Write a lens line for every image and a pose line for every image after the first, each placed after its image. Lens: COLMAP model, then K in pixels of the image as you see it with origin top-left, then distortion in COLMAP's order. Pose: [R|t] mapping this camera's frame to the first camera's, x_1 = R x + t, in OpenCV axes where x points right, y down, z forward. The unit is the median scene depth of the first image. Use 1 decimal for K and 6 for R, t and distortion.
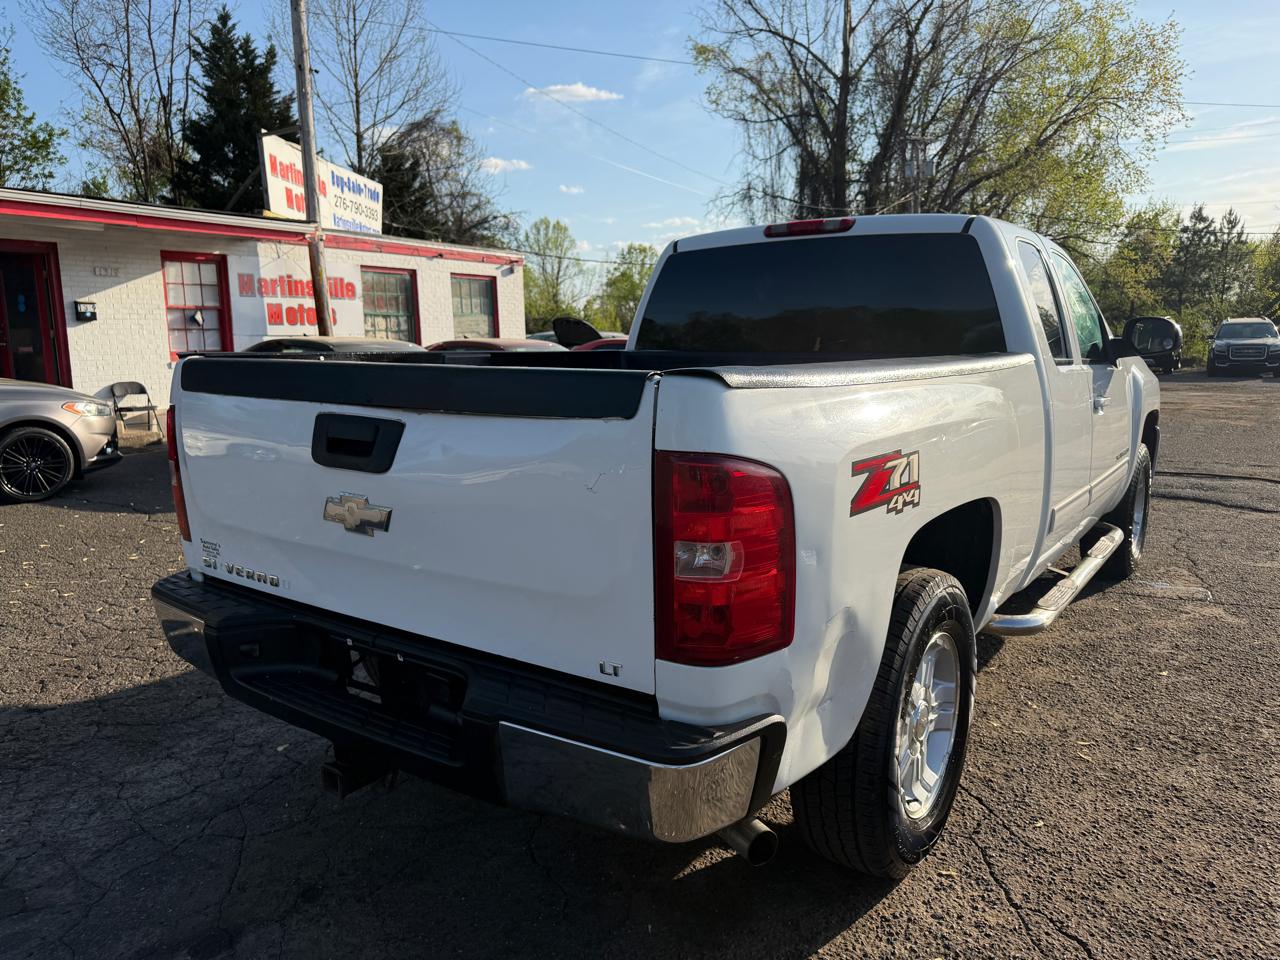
lens RADIAL K [[928.6, 0, 640.0], [0, 928.6, 480.0], [0, 0, 1]] dist [-0.009983, -0.007419]
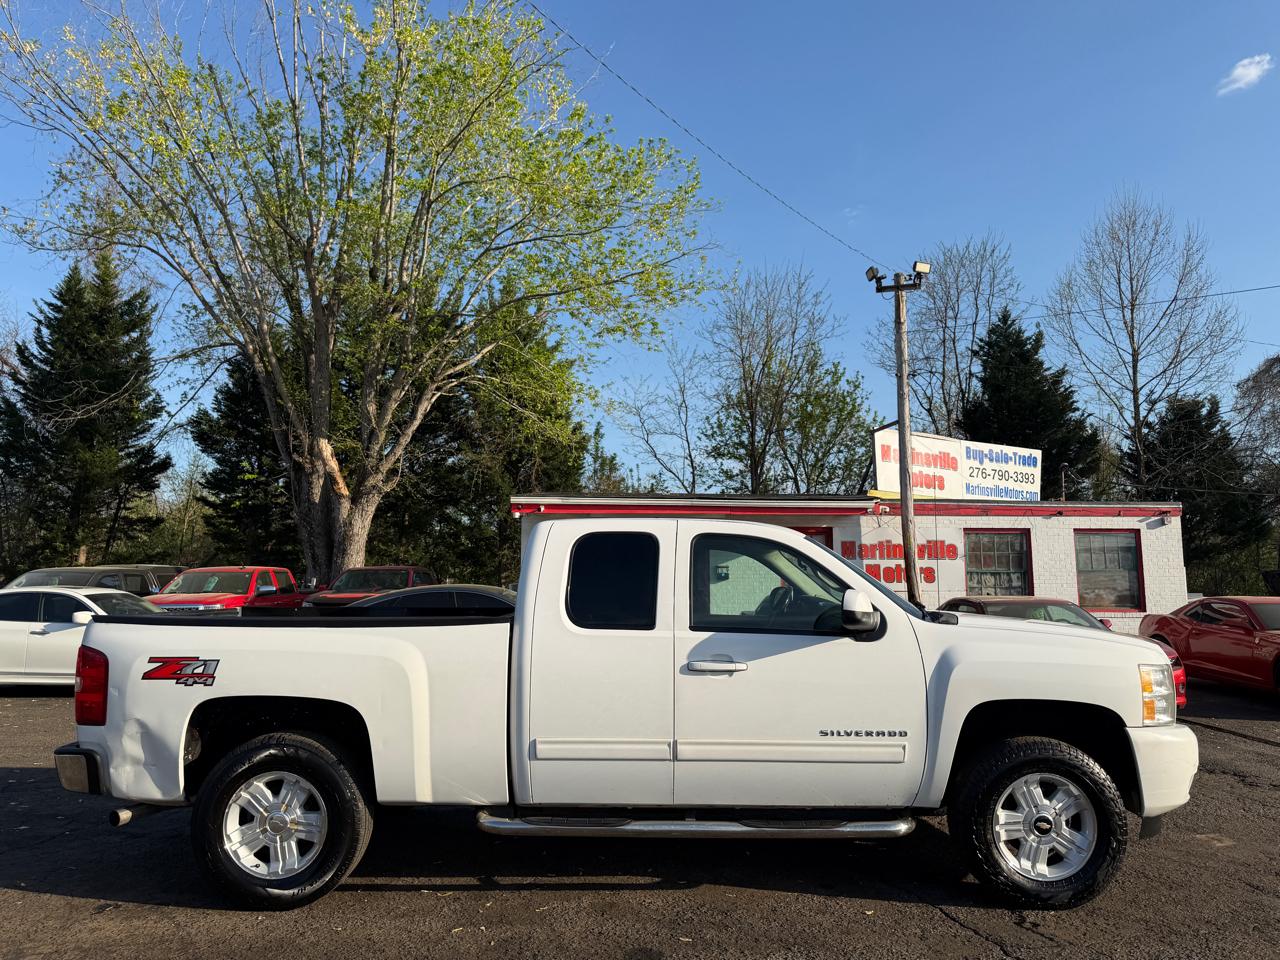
lens RADIAL K [[907.4, 0, 640.0], [0, 907.4, 480.0], [0, 0, 1]] dist [0.026324, -0.032094]
pose [[0.573946, -0.090806, -0.813843, 0.368080], [-0.129790, 0.971183, -0.199893, -0.019810], [0.808542, 0.220356, 0.545622, 0.079086]]
